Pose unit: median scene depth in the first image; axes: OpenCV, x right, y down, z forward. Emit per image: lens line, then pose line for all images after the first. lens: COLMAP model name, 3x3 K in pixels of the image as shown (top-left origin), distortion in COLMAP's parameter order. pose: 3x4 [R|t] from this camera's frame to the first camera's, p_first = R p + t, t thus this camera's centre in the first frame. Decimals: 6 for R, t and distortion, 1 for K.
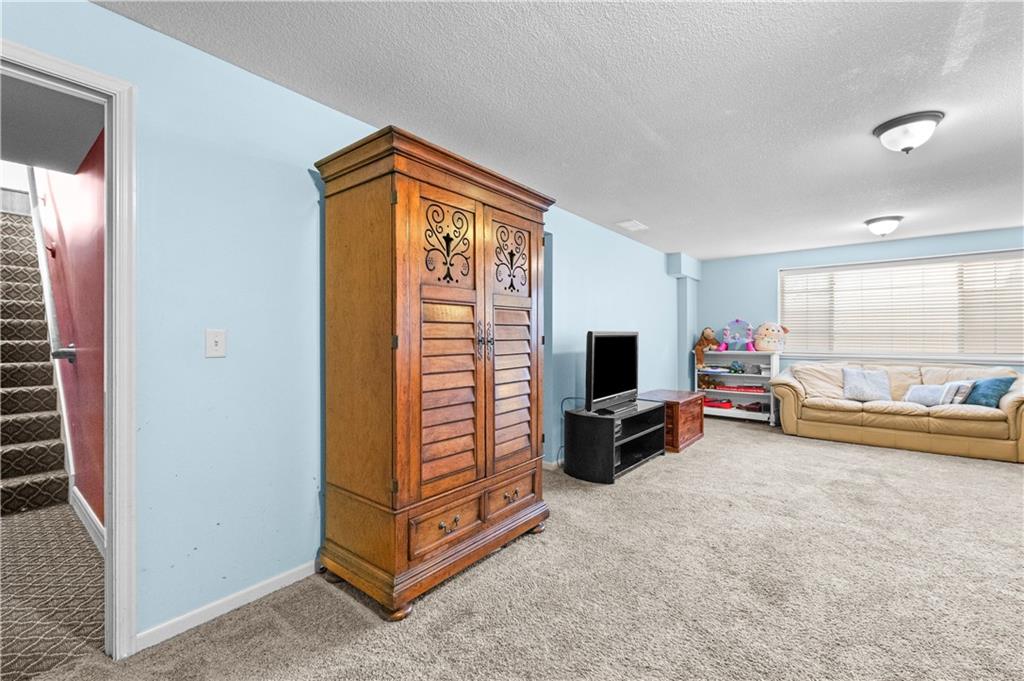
lens RADIAL K [[431.0, 0, 512.0], [0, 431.0, 340.5], [0, 0, 1]] dist [-0.000363, -0.001241]
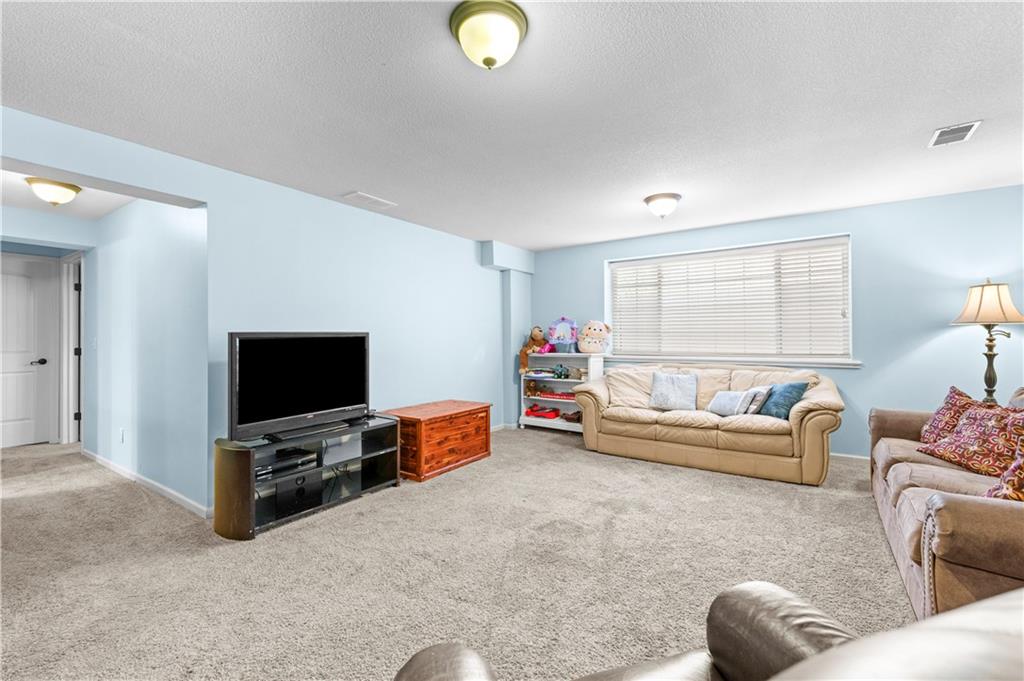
lens RADIAL K [[431.0, 0, 512.0], [0, 431.0, 340.5], [0, 0, 1]] dist [-0.000363, -0.001241]
pose [[0.996762, -0.008431, 0.079960, 0.451119], [0.008301, 0.999964, 0.001957, -0.004901], [-0.079974, -0.001287, 0.996796, 0.163990]]
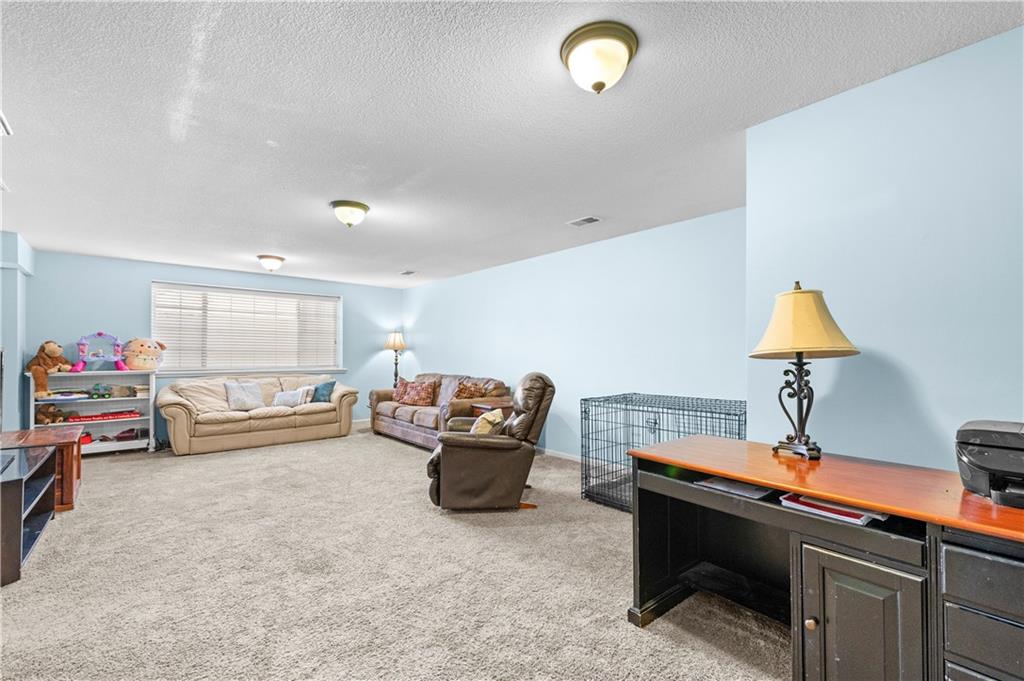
lens RADIAL K [[437.5, 0, 515.0], [0, 437.5, 345.6], [0, 0, 1]] dist [-0.001166, -0.000700]
pose [[0.166914, 0.019932, 0.985770, -0.214684], [0.006507, 0.999752, -0.021317, -0.001258], [-0.985950, 0.009972, 0.166743, 0.106629]]
